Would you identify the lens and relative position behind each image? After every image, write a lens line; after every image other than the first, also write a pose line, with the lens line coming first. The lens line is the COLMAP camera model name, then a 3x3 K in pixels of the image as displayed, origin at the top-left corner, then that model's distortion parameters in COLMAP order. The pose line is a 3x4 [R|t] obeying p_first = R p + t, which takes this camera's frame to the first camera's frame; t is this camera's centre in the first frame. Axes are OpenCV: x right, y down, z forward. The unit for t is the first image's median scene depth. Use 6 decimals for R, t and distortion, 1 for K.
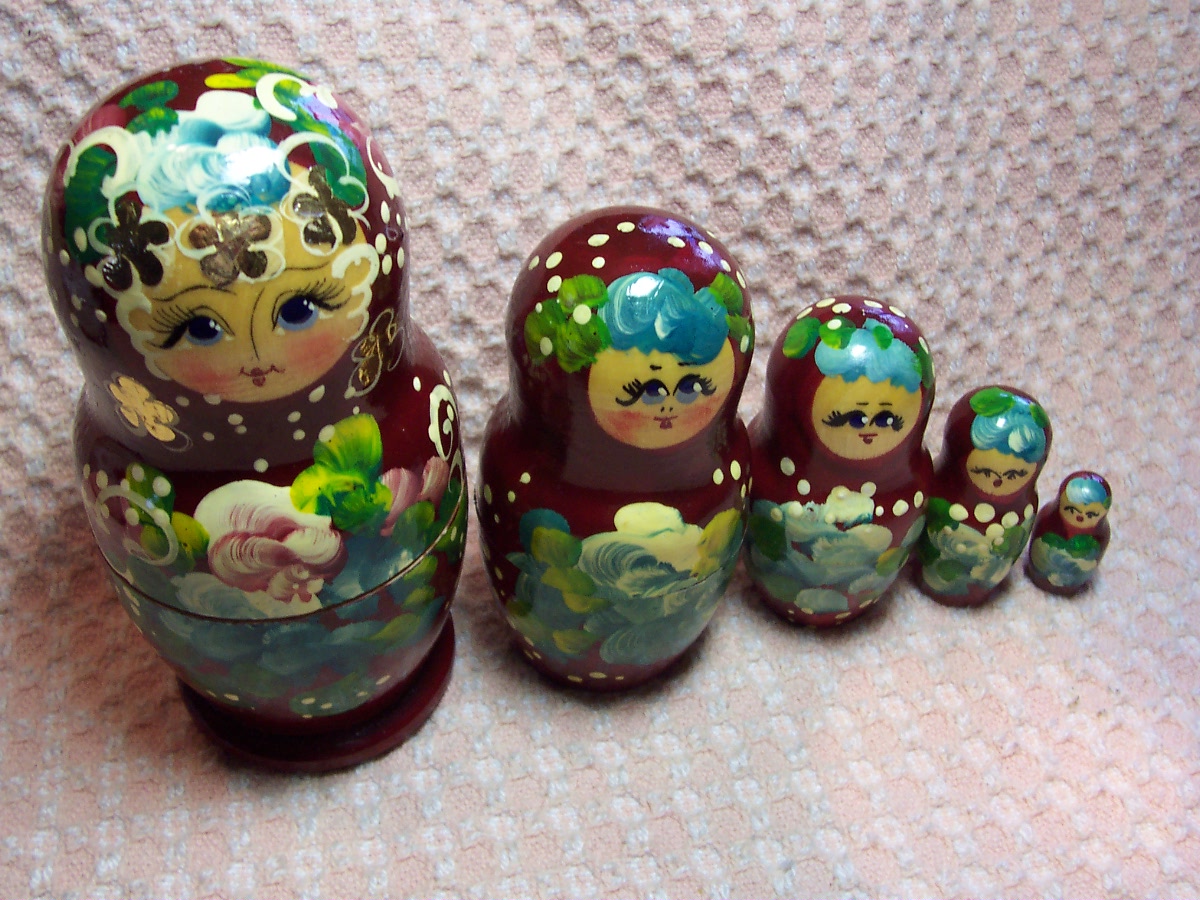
lens RADIAL K [[1285.2, 0, 600.0], [0, 1285.2, 450.0], [0, 0, 1]] dist [-0.196456, 0.190232]
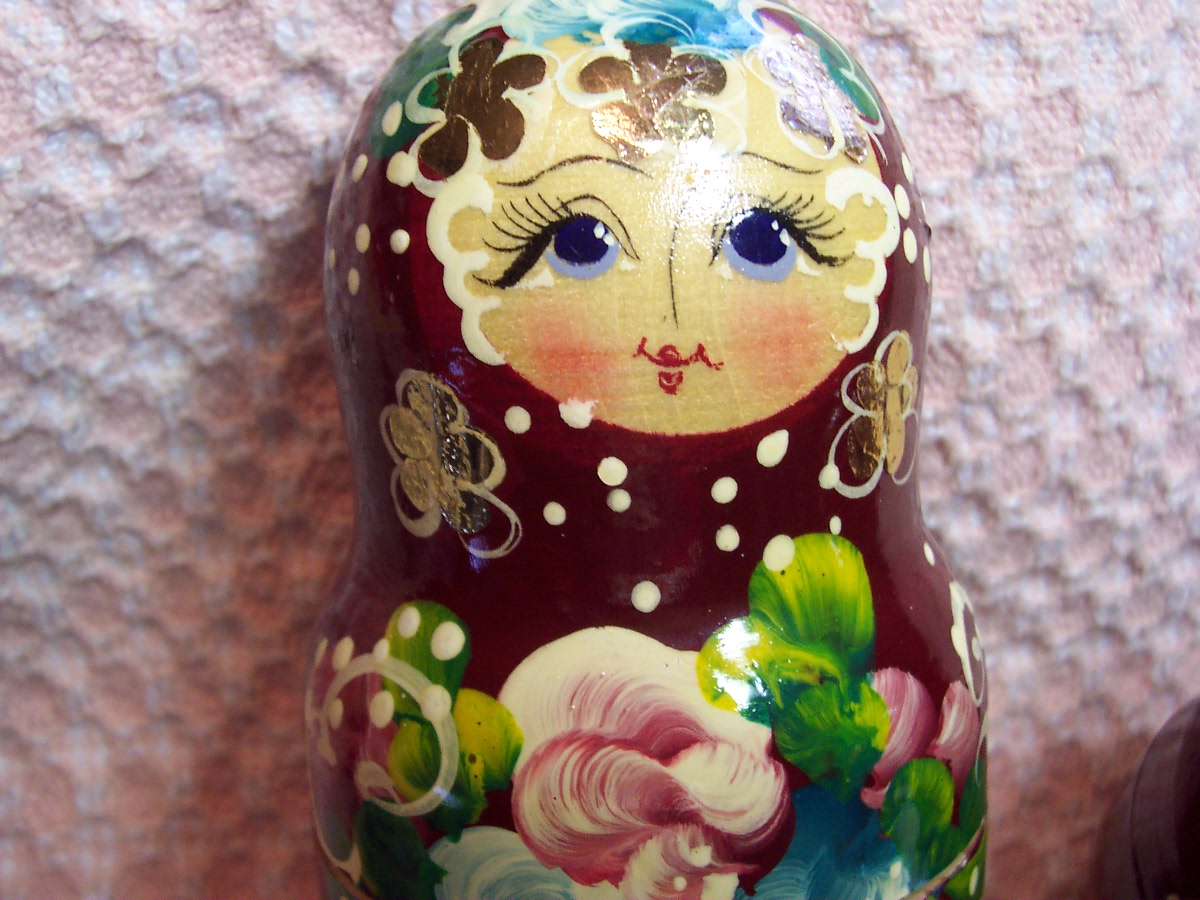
lens RADIAL K [[1285.2, 0, 600.0], [0, 1285.2, 450.0], [0, 0, 1]] dist [-0.196456, 0.190232]
pose [[0.966947, -0.009157, -0.254812, -0.153830], [-0.124587, 0.854965, -0.503501, 0.221072], [0.222466, 0.518605, 0.825565, 0.542205]]
